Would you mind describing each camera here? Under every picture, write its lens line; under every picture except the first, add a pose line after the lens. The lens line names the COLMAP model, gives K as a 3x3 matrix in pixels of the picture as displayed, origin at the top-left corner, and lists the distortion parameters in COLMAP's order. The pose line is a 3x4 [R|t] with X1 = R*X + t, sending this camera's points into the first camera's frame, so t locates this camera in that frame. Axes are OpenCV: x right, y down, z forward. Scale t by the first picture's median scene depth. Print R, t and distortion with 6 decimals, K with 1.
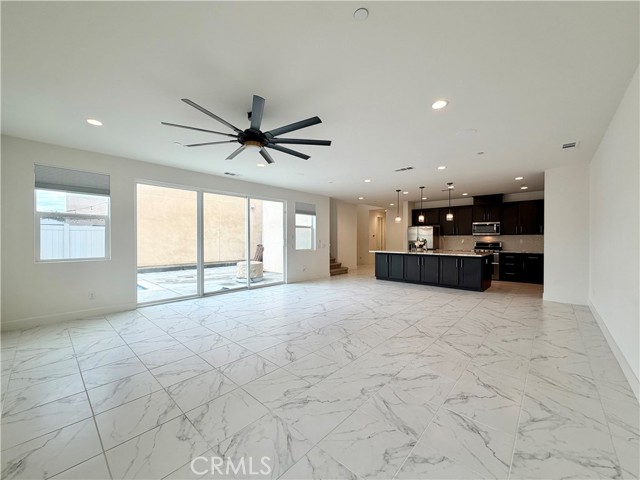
lens RADIAL K [[254.9, 0, 317.5], [0, 254.9, 240.5], [0, 0, 1]] dist [0.000034, 0.000248]
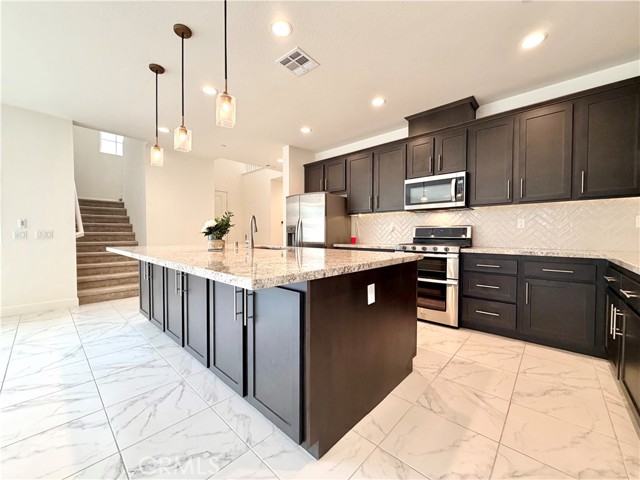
lens RADIAL K [[254.9, 0, 317.5], [0, 254.9, 240.5], [0, 0, 1]] dist [0.000034, 0.000248]
pose [[0.999977, 0.004403, -0.005096, 0.469387], [-0.004337, 0.999907, 0.012897, 0.023516], [0.005152, -0.012875, 0.999904, 0.582816]]
